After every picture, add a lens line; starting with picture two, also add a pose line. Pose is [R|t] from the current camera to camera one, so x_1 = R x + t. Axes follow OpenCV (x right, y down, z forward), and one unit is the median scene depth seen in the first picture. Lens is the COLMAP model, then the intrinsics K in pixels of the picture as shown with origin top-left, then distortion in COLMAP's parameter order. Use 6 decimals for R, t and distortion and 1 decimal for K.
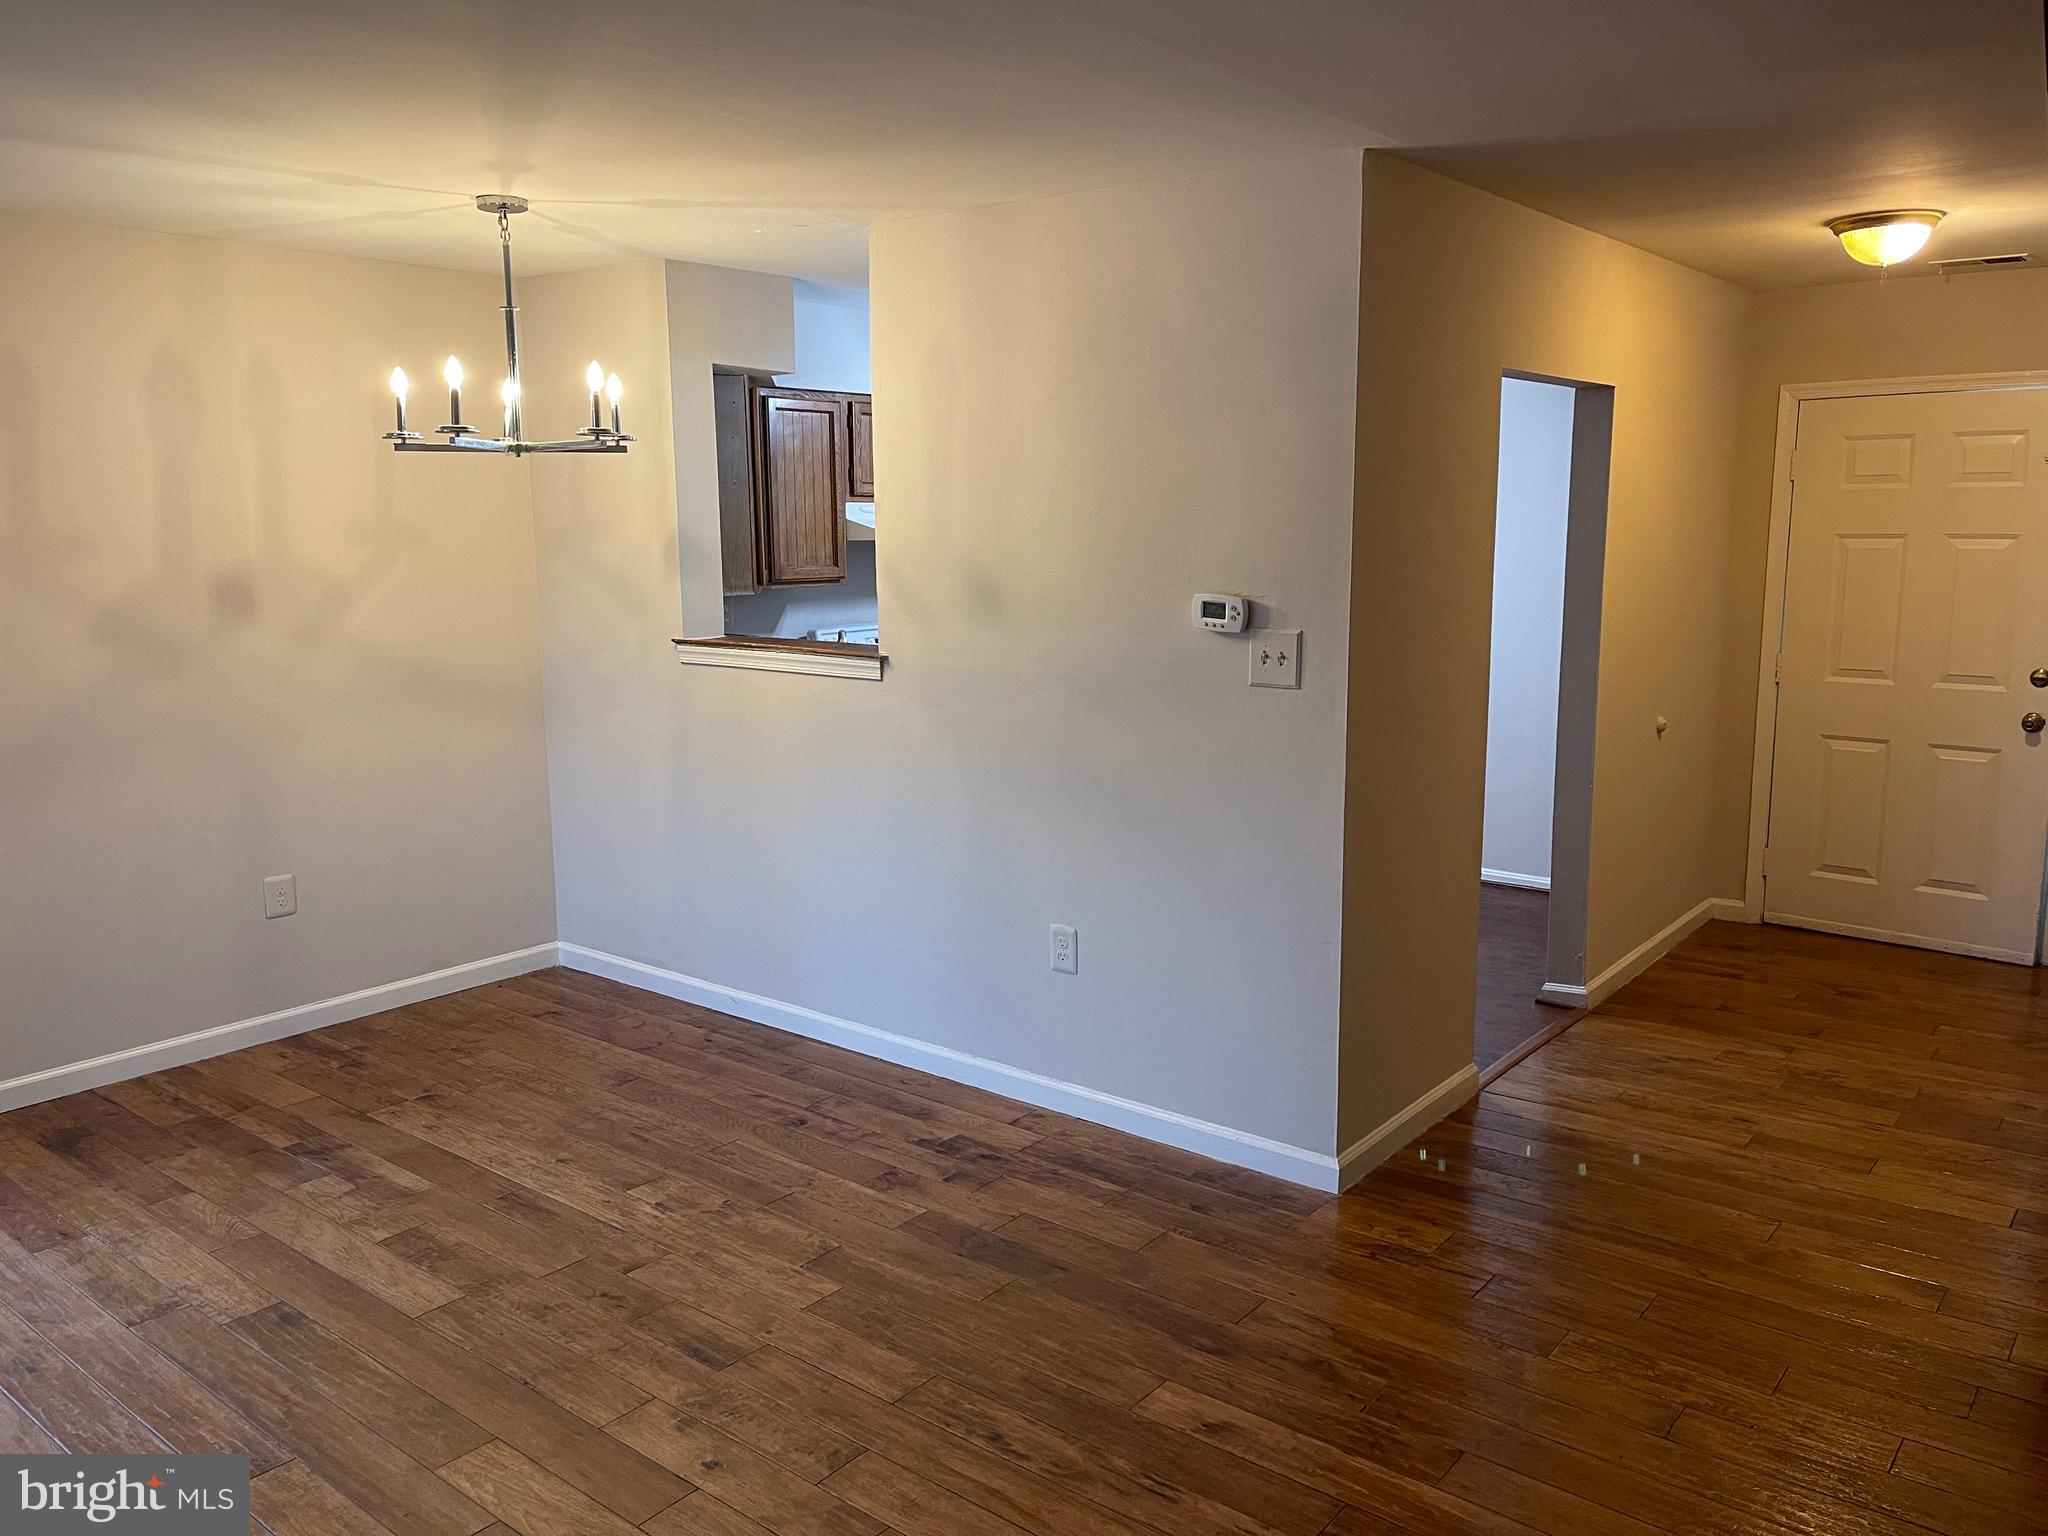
lens RADIAL K [[1515.7, 0, 1029.2], [0, 1515.7, 759.9], [0, 0, 1]] dist [0.028915, -0.055777]
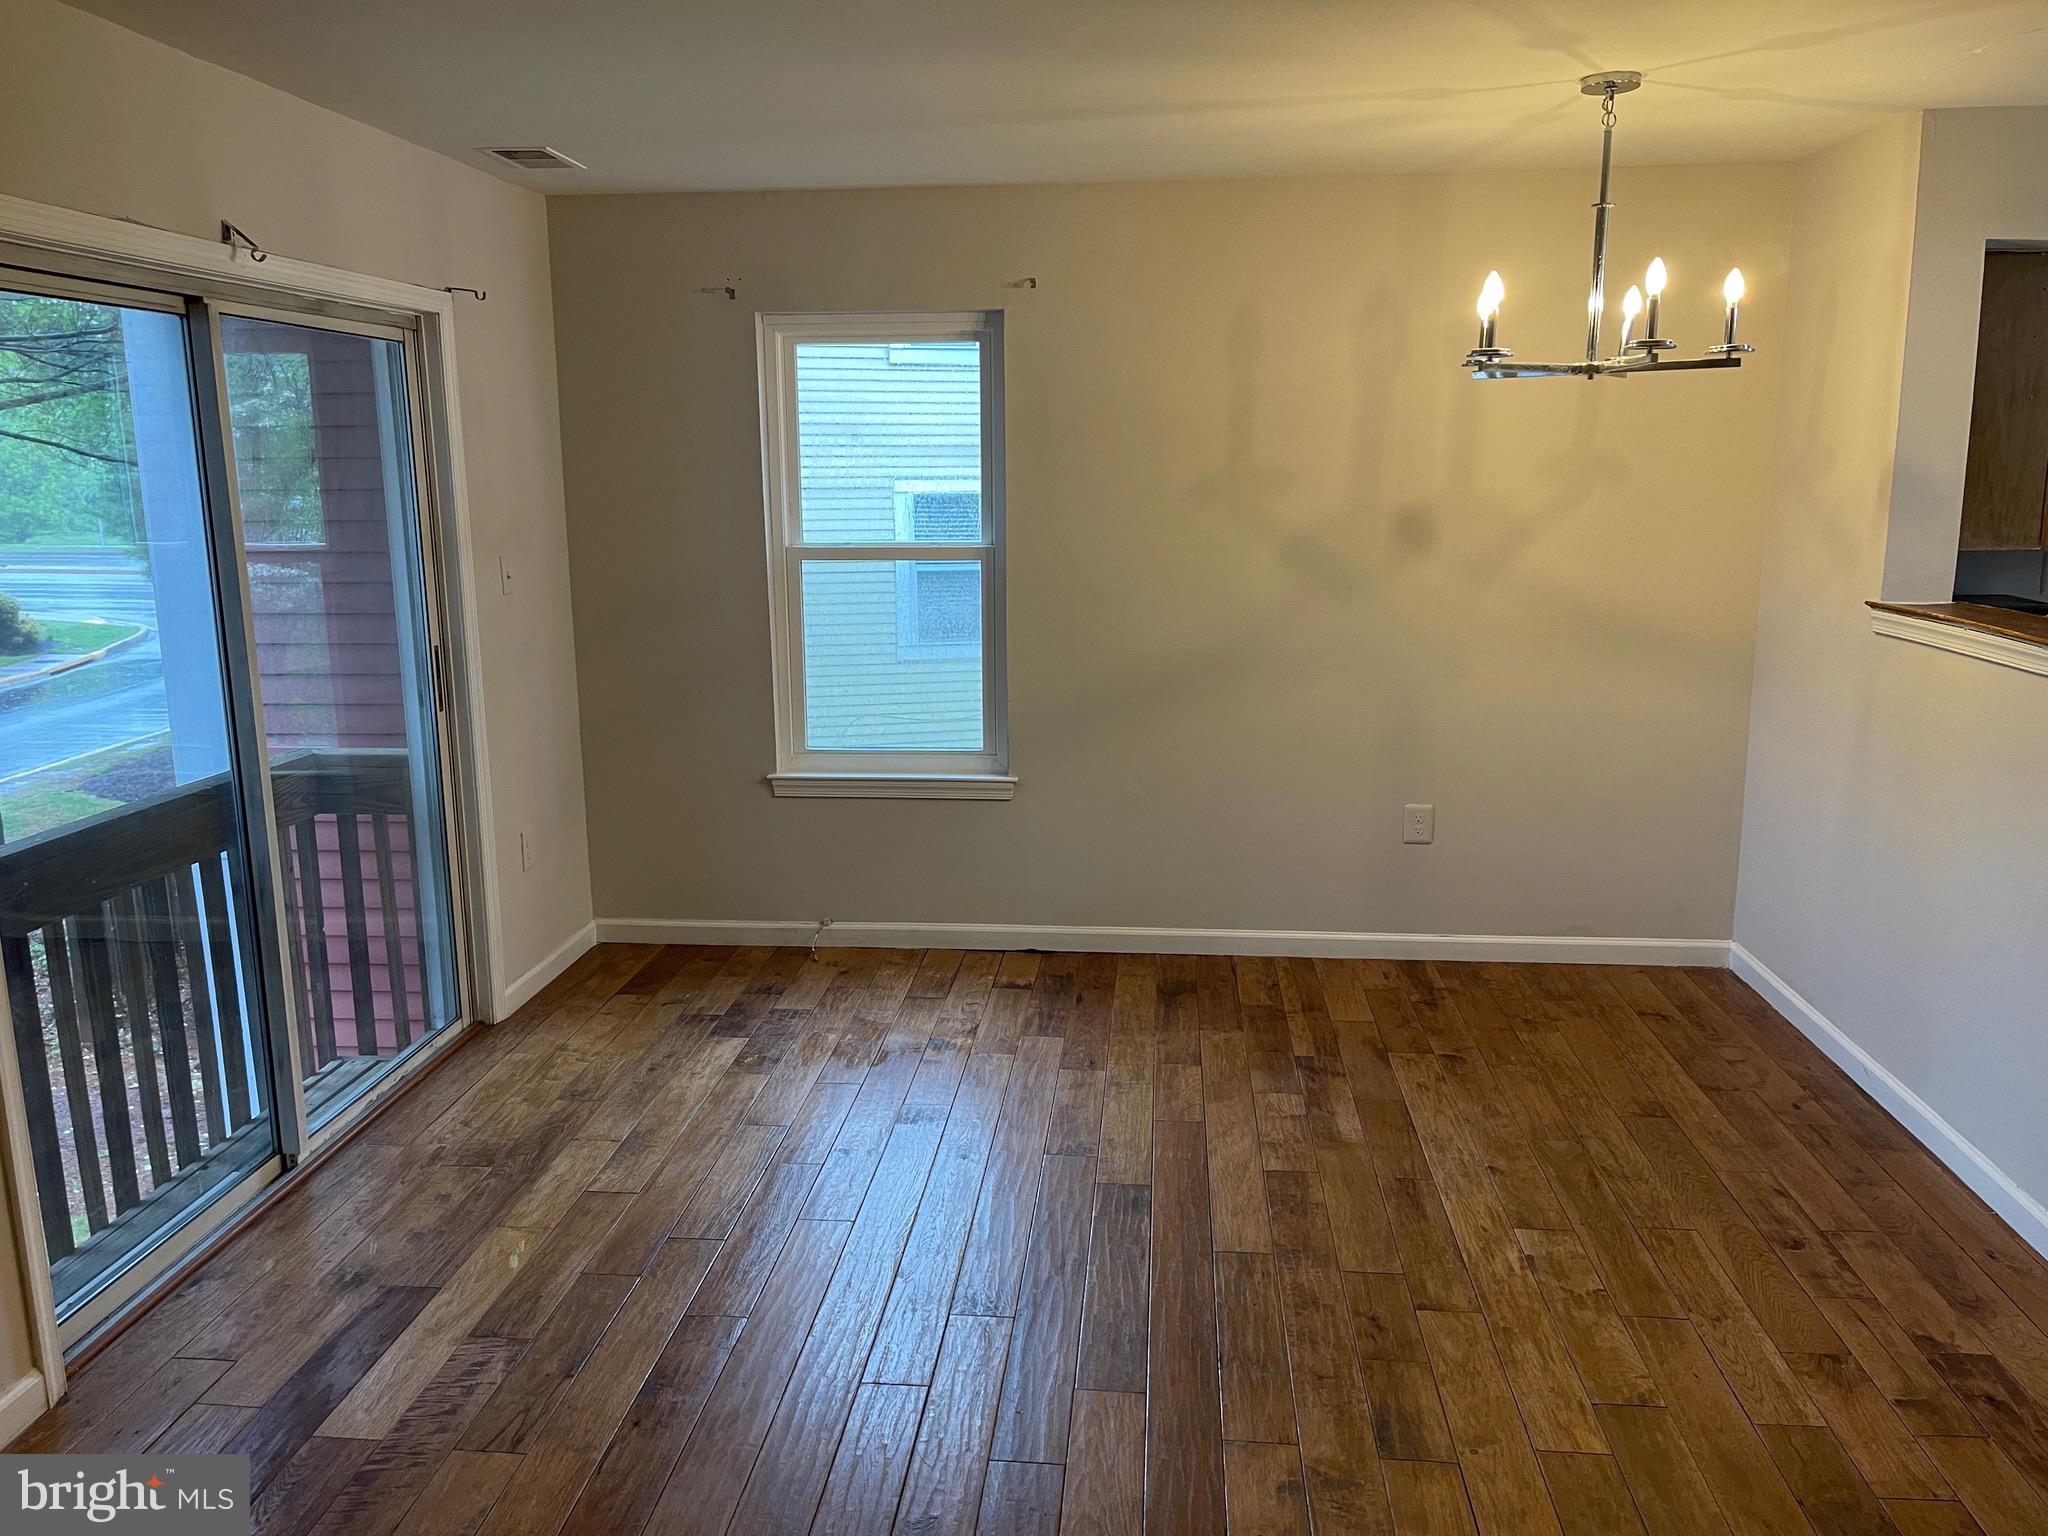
lens RADIAL K [[1515.7, 0, 1019.5], [0, 1515.7, 769.9], [0, 0, 1]] dist [0.028915, -0.055777]
pose [[0.540593, 0.166588, -0.824626, 0.237208], [-0.124017, 0.985270, 0.117739, -0.039735], [0.832093, 0.038619, 0.553290, 0.248807]]
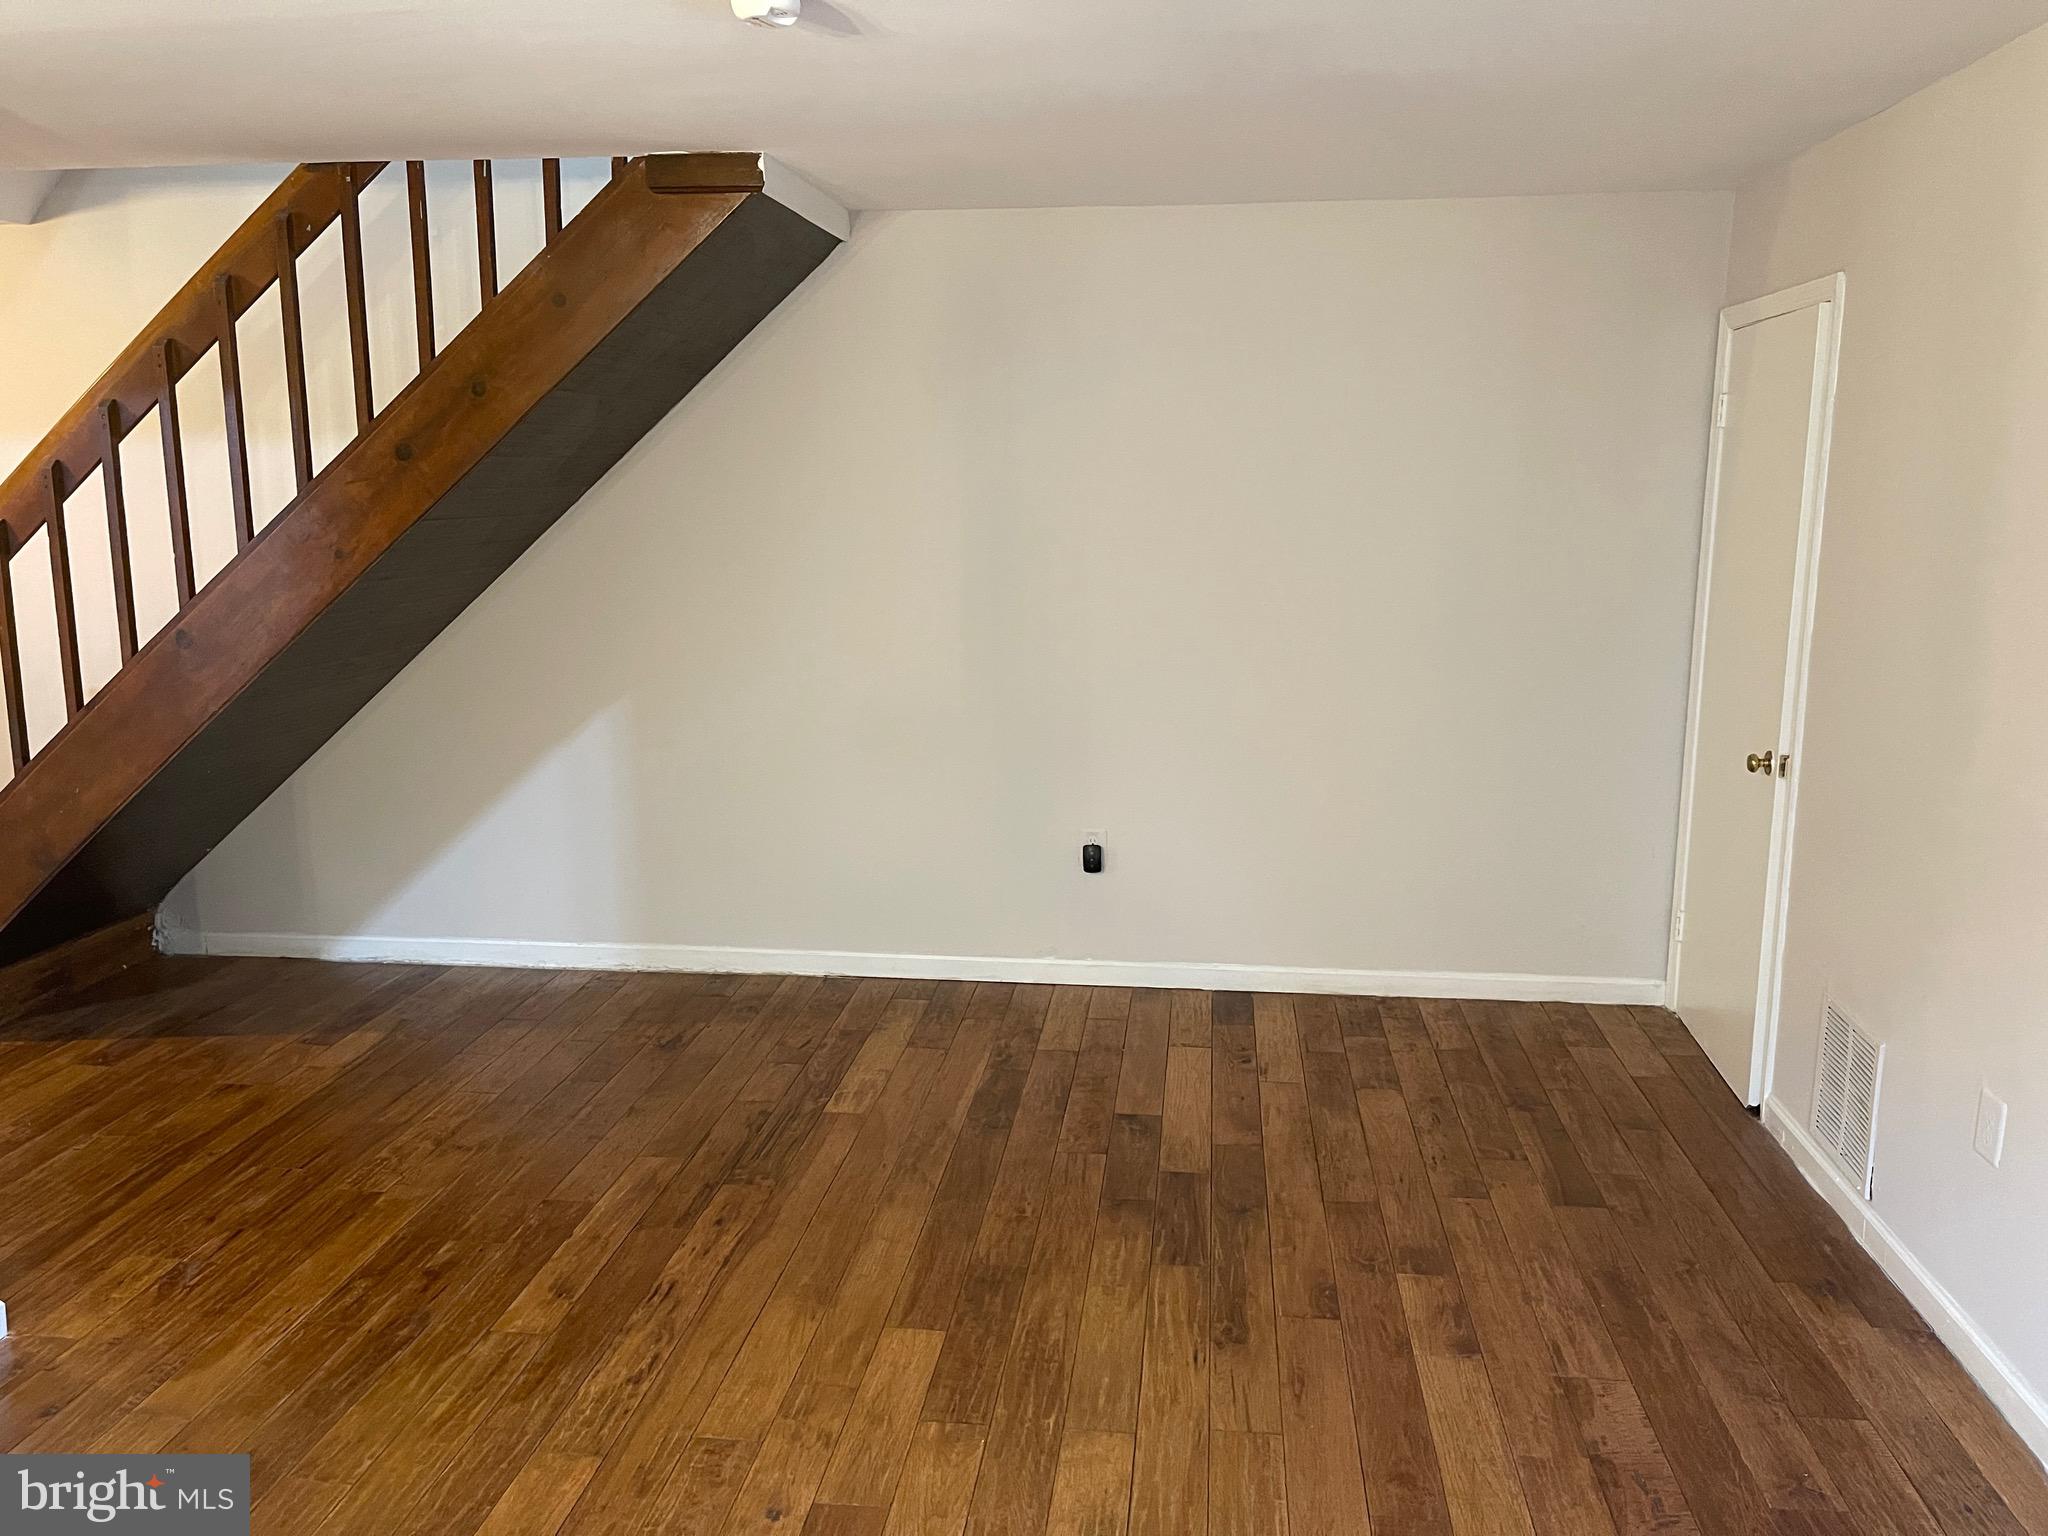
lens RADIAL K [[1515.7, 0, 1024.1], [0, 1515.7, 763.4], [0, 0, 1]] dist [0.028915, -0.055777]
pose [[-0.518553, -0.153633, 0.841130, -0.644408], [0.134076, 0.956946, 0.257445, -0.128409], [-0.844468, 0.246274, -0.475629, 0.769028]]
